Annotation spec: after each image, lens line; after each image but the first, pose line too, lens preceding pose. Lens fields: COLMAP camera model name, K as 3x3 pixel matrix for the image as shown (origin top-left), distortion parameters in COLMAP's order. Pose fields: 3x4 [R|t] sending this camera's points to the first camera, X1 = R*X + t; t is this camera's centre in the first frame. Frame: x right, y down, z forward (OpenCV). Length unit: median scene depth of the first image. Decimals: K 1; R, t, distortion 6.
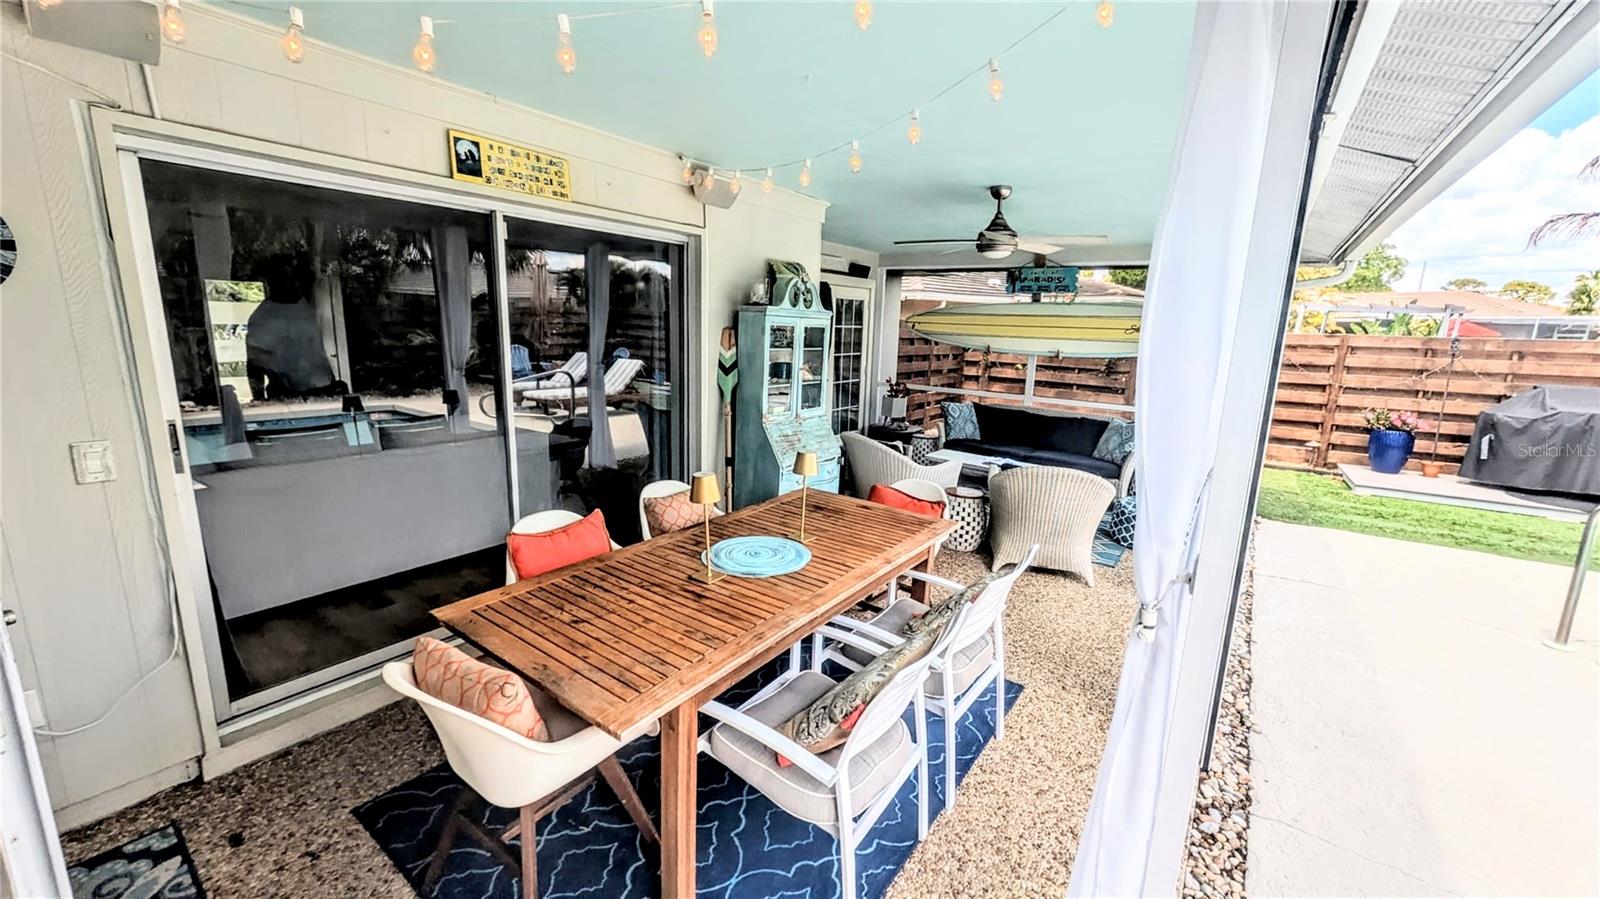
lens RADIAL K [[625.4, 0, 793.3], [0, 625.4, 450.4], [0, 0, 1]] dist [0.004602, -0.002727]
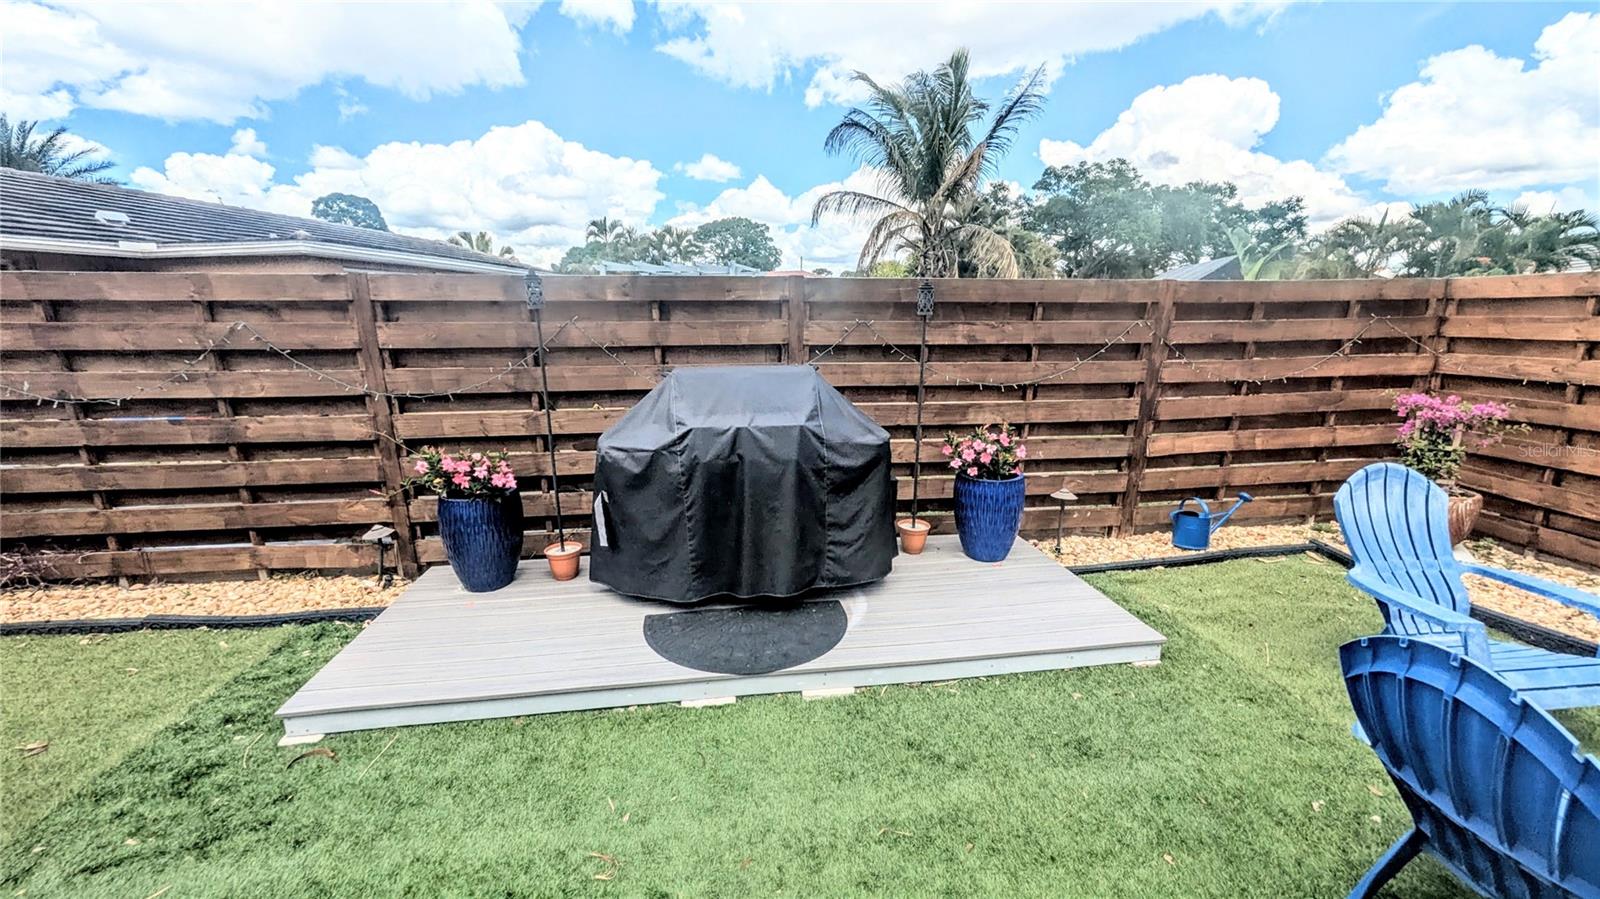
lens RADIAL K [[625.4, 0, 793.3], [0, 625.4, 450.4], [0, 0, 1]] dist [0.004602, -0.002727]
pose [[0.730829, -0.172658, 0.660362, 0.885682], [0.157929, 0.983999, 0.082495, -0.064599], [-0.664038, 0.044001, 0.746403, 0.559922]]
